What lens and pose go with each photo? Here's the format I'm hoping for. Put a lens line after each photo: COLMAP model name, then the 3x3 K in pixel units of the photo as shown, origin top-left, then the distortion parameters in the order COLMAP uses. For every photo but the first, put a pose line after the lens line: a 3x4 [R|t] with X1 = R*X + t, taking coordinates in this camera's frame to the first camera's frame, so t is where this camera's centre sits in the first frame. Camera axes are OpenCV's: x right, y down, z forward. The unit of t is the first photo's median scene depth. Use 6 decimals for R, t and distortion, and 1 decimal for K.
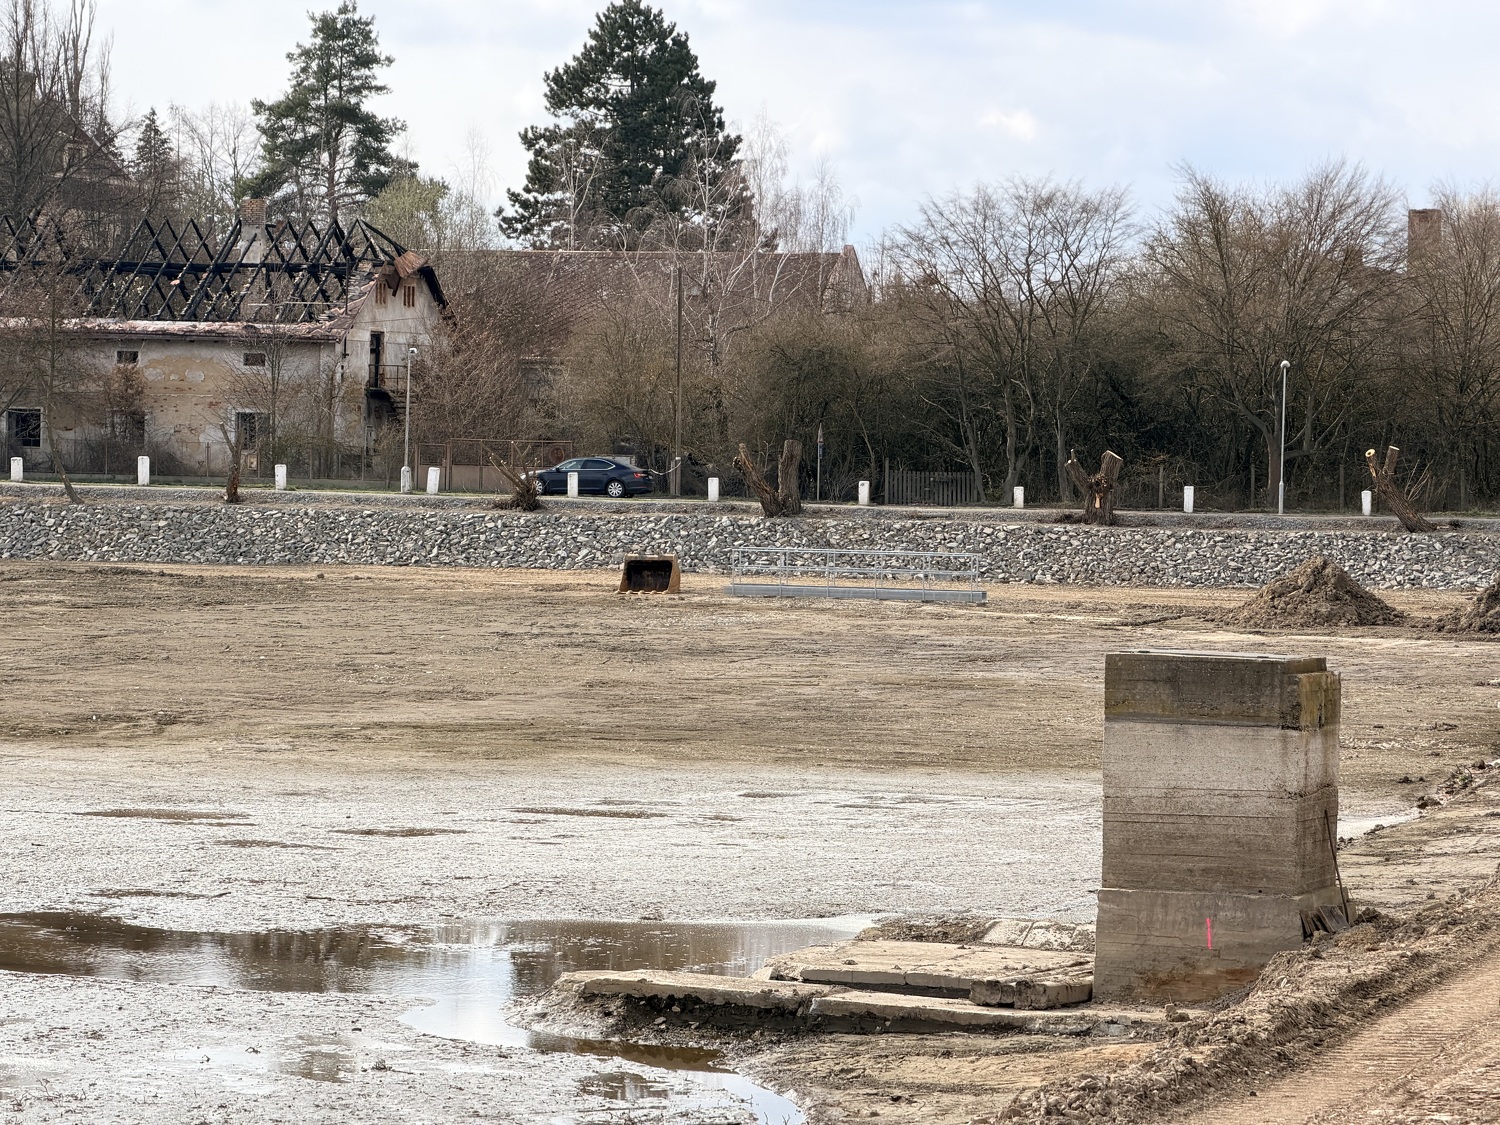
lens RADIAL K [[4819.9, 0, 750.0], [0, 4819.9, 562.5], [0, 0, 1]] dist [0.310106, 0.570174]
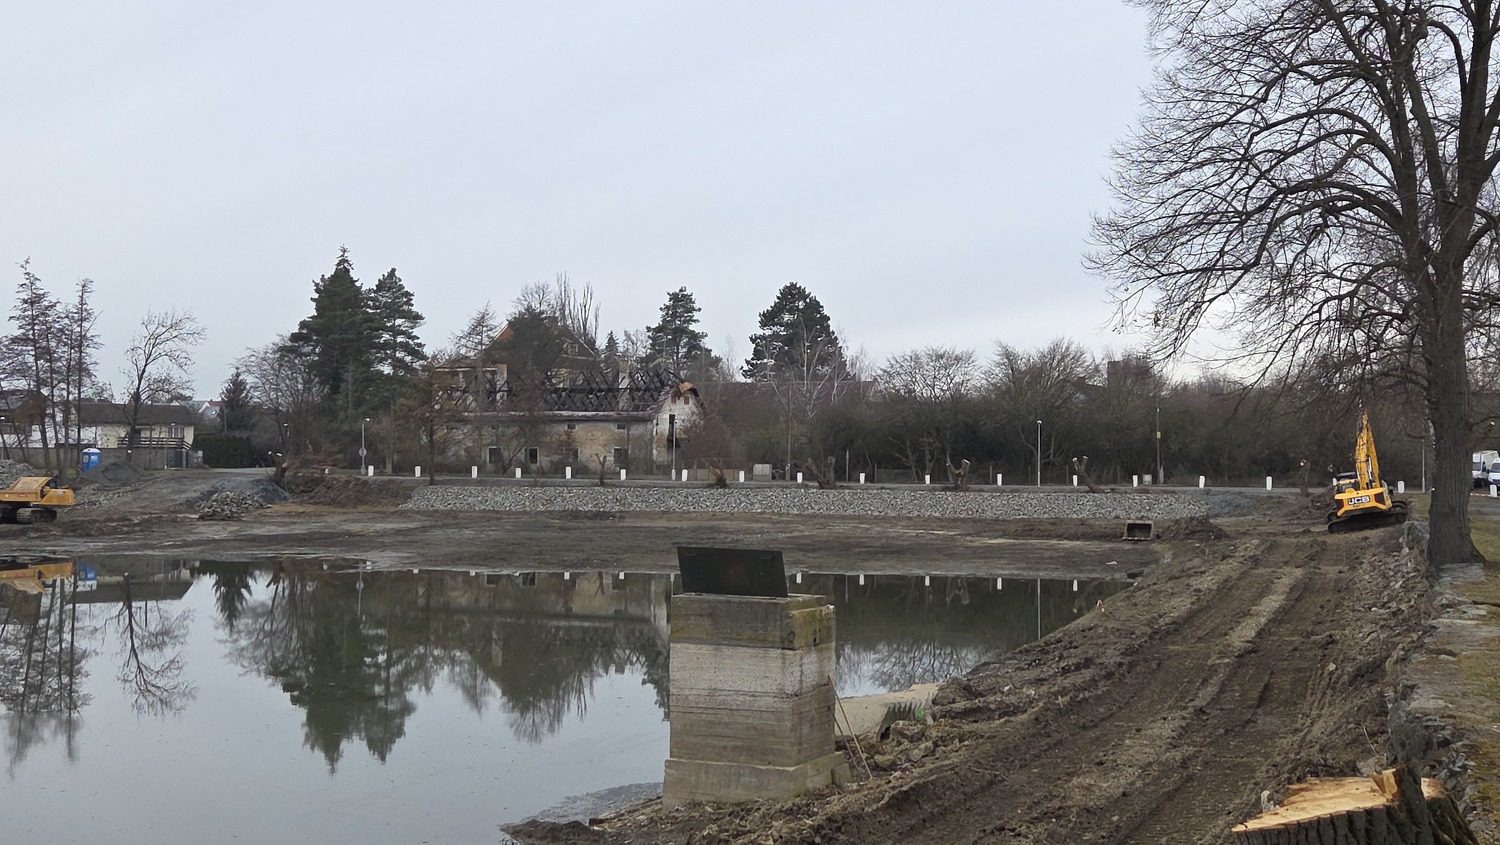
lens RADIAL K [[1750.1, 0, 750.0], [0, 1750.1, 422.5], [0, 0, 1]] dist [0.154127, -0.007692]
pose [[0.996425, -0.013696, -0.083363, 0.036995], [0.009852, 0.998876, -0.046354, -0.002290], [0.083904, 0.045367, 0.995441, 0.121551]]
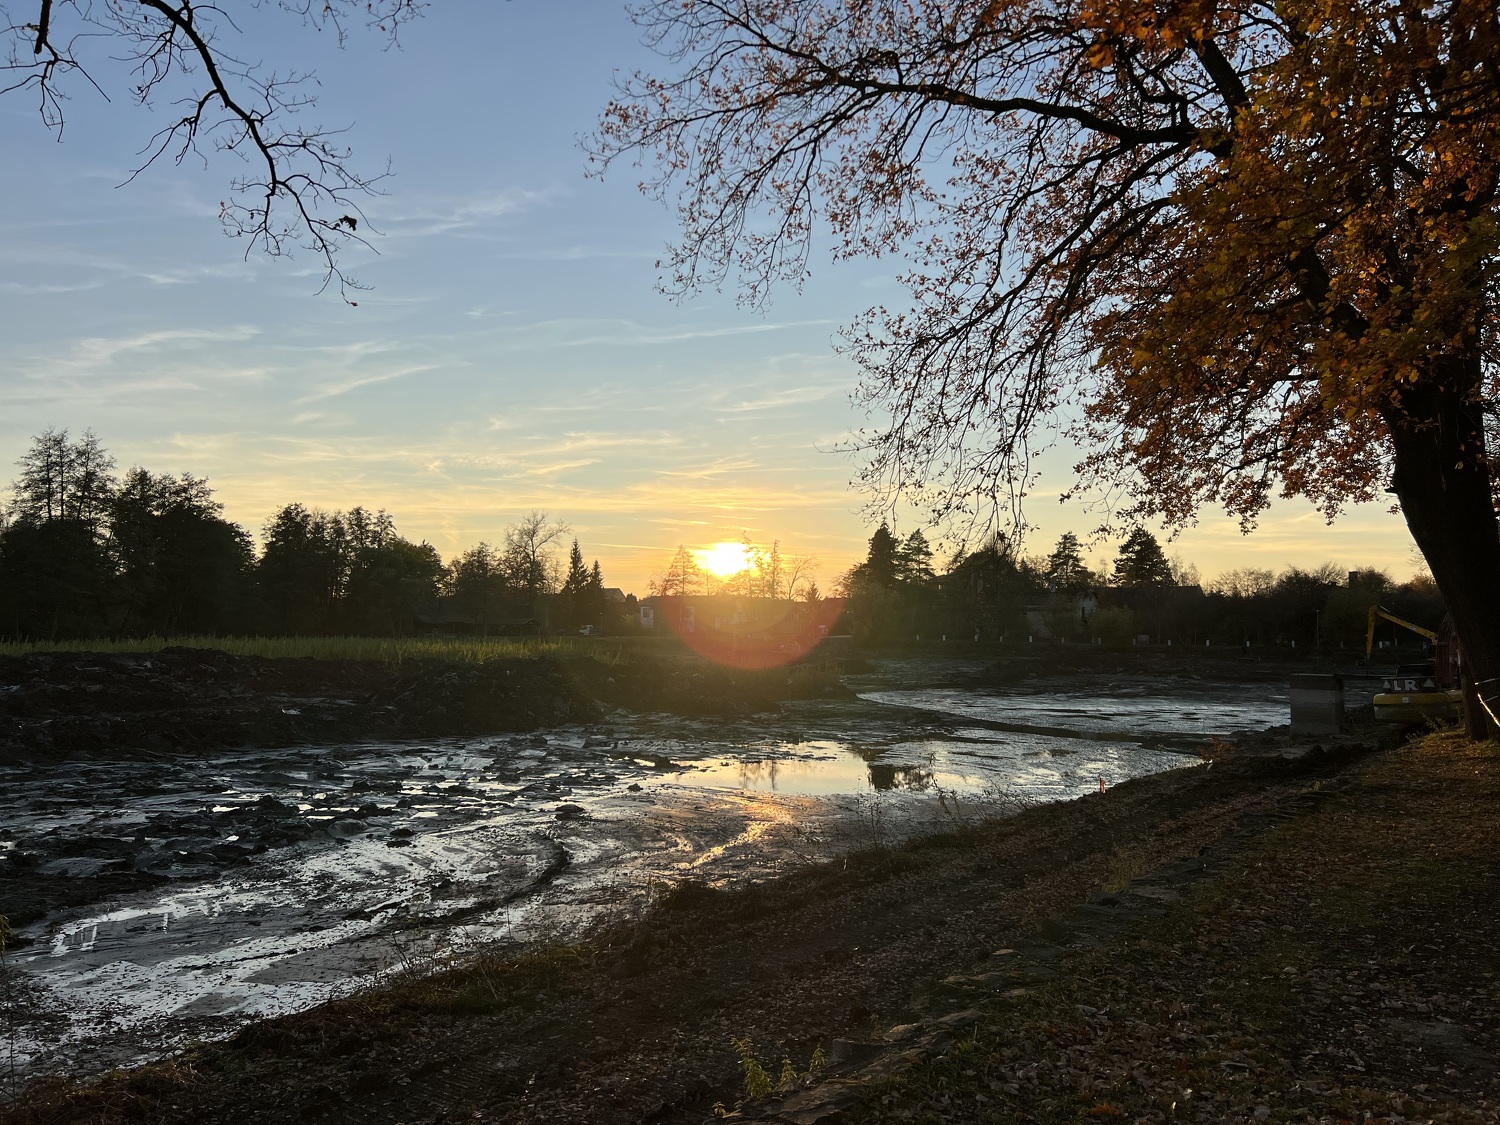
lens RADIAL K [[1158.0, 0, 750.0], [0, 1158.0, 562.5], [0, 0, 1]] dist [0.060039, -0.003255]
pose [[0.942547, -0.031871, -0.332551, -0.009893], [0.002418, 0.996064, -0.088607, 0.004885], [0.334066, 0.082712, 0.938913, -0.091882]]
